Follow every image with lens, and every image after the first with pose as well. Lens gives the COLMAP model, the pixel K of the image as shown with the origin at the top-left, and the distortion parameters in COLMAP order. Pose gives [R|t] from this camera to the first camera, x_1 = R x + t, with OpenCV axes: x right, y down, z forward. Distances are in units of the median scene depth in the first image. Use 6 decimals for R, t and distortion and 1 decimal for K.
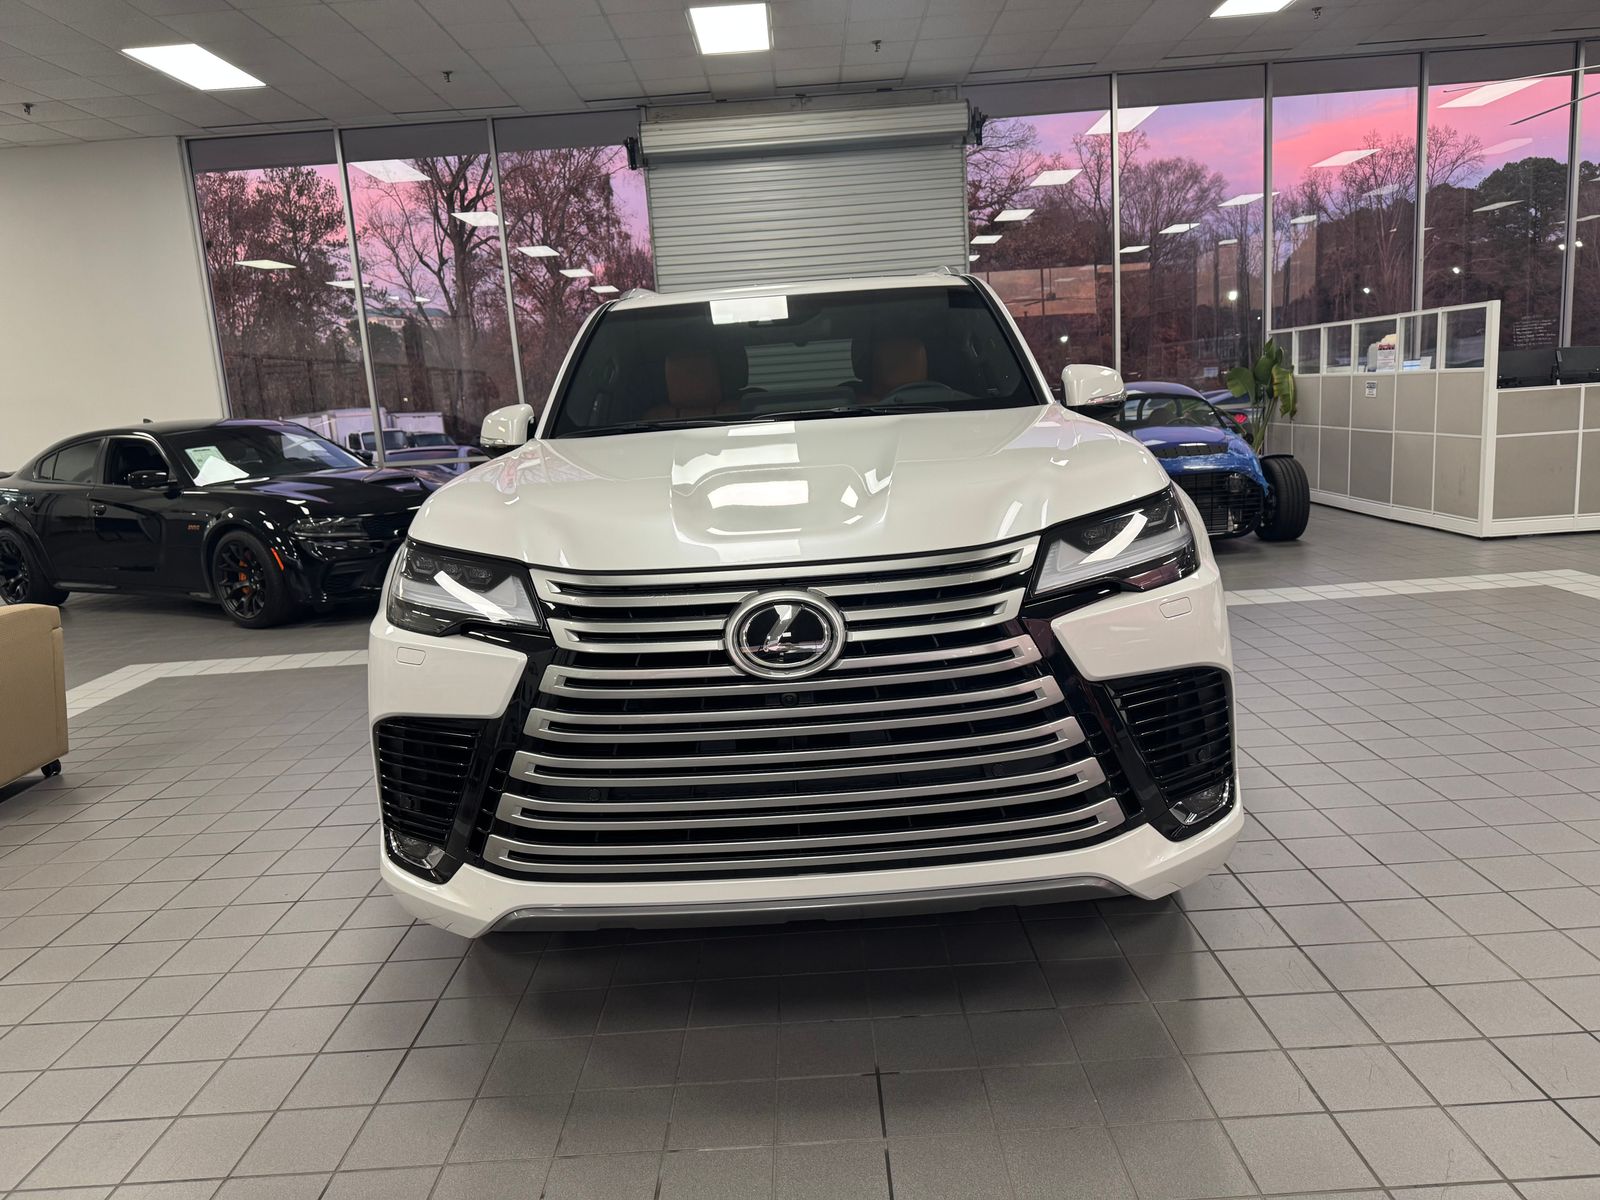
lens RADIAL K [[1136.1, 0, 800.0], [0, 1136.1, 600.0], [0, 0, 1]] dist [0.022630, -0.007414]
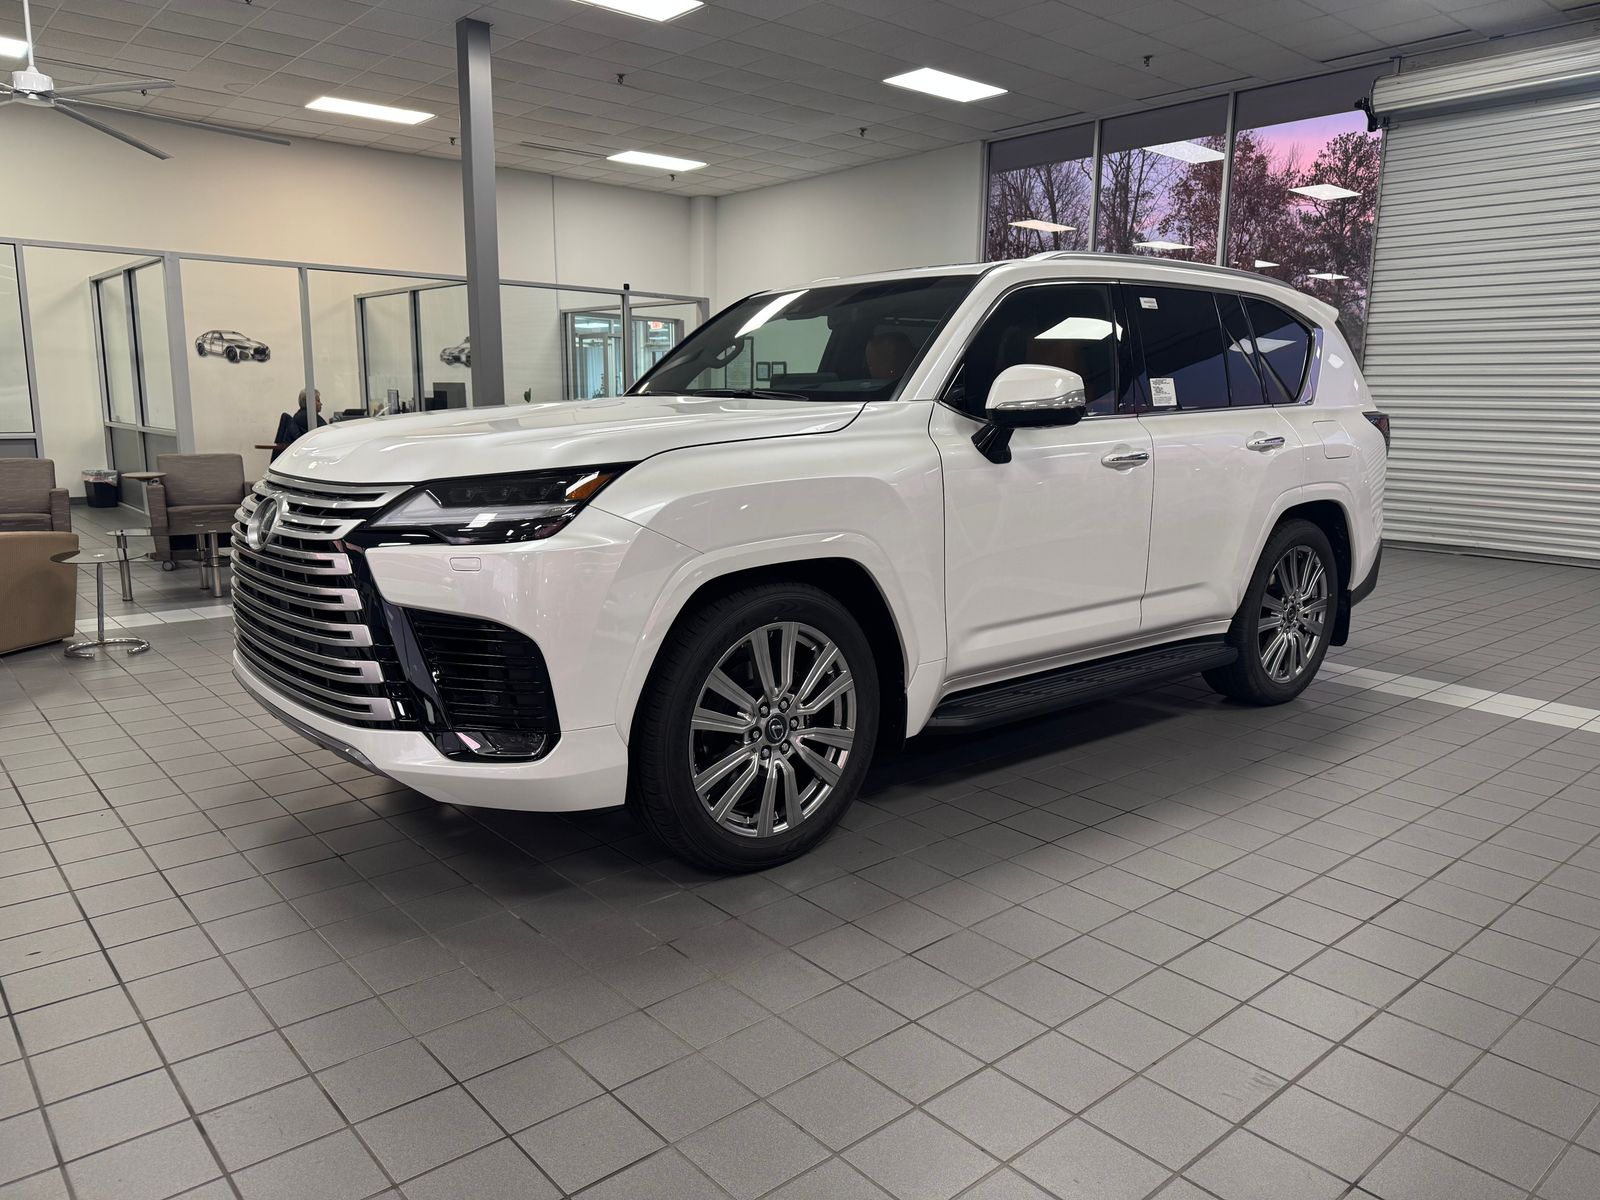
lens RADIAL K [[1136.1, 0, 800.0], [0, 1136.1, 600.0], [0, 0, 1]] dist [0.022630, -0.007414]
pose [[0.658142, 0.208186, -0.723539, 0.792630], [-0.192690, 0.975579, 0.105433, -0.082359], [0.727819, 0.070029, 0.682185, 0.257149]]
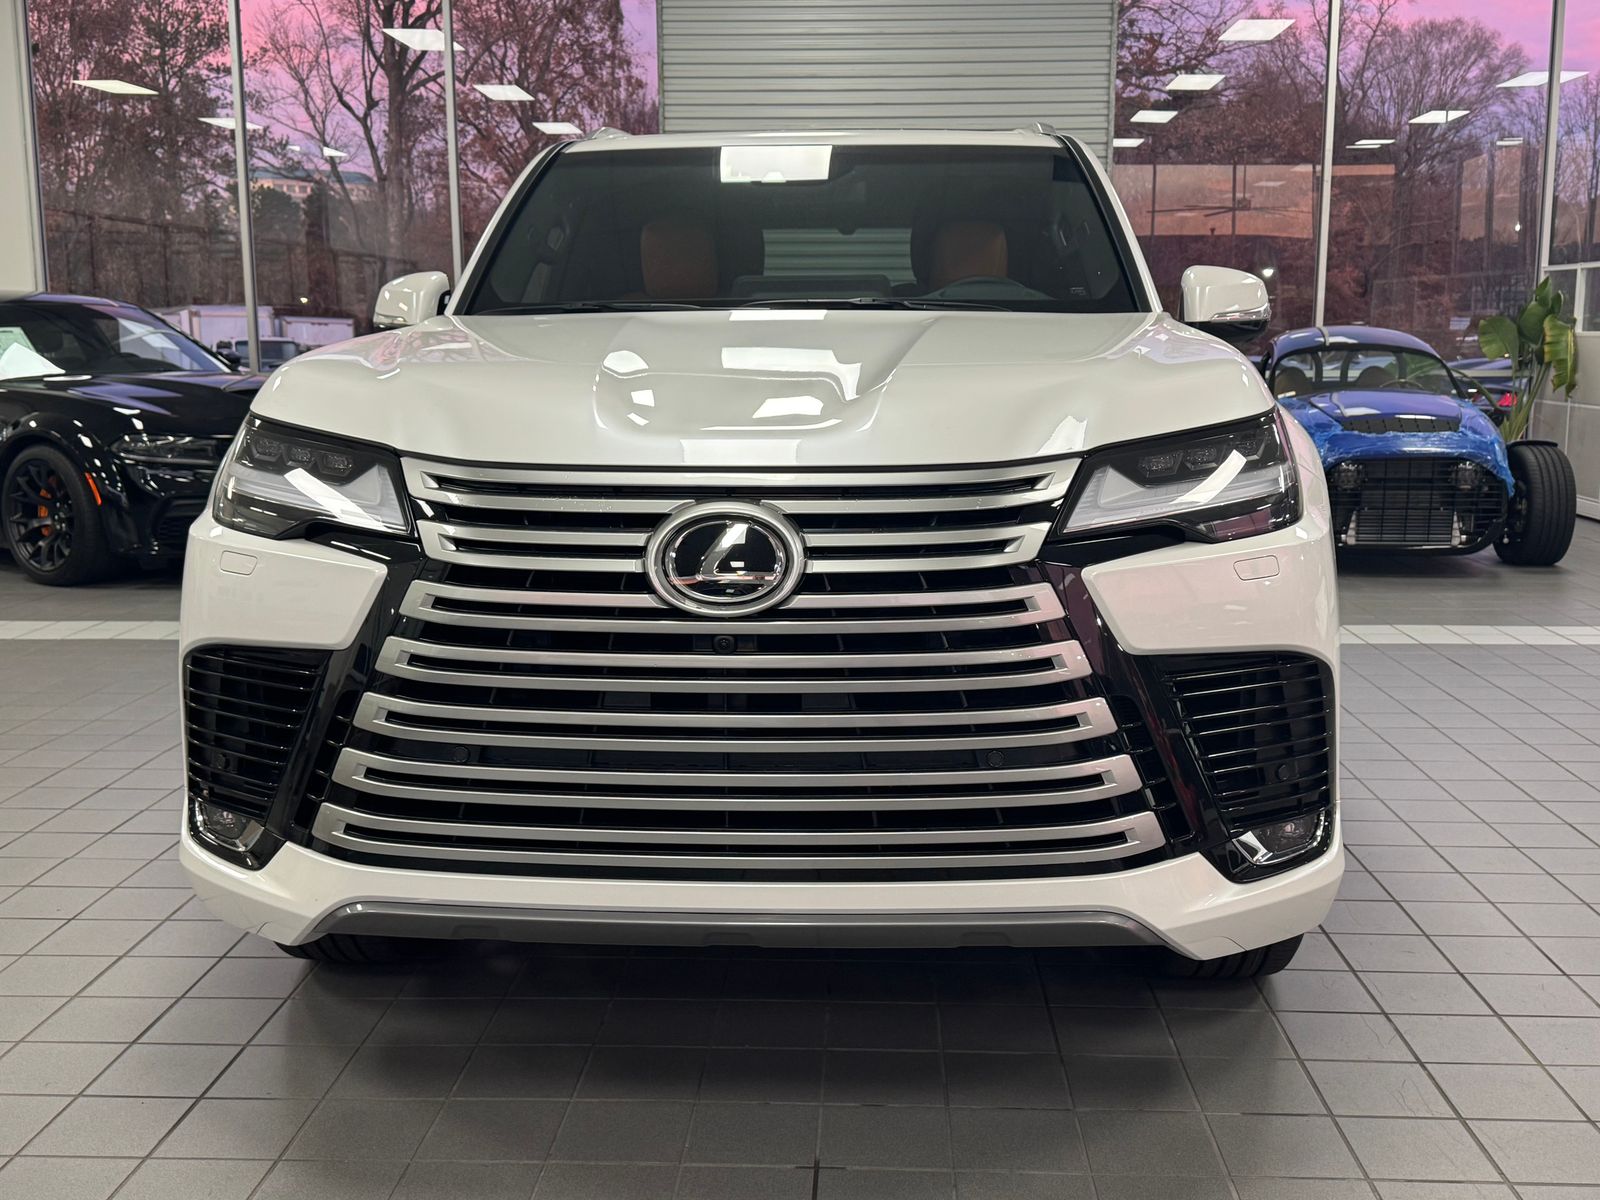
lens RADIAL K [[1675.4, 0, 809.7], [0, 1675.4, 597.0], [0, 0, 1]] dist [0.019170, 0.010974]
pose [[0.997122, 0.070002, -0.029105, 0.040070], [-0.070573, 0.997324, -0.019101, 0.038036], [0.027690, 0.021100, 0.999394, -0.058052]]
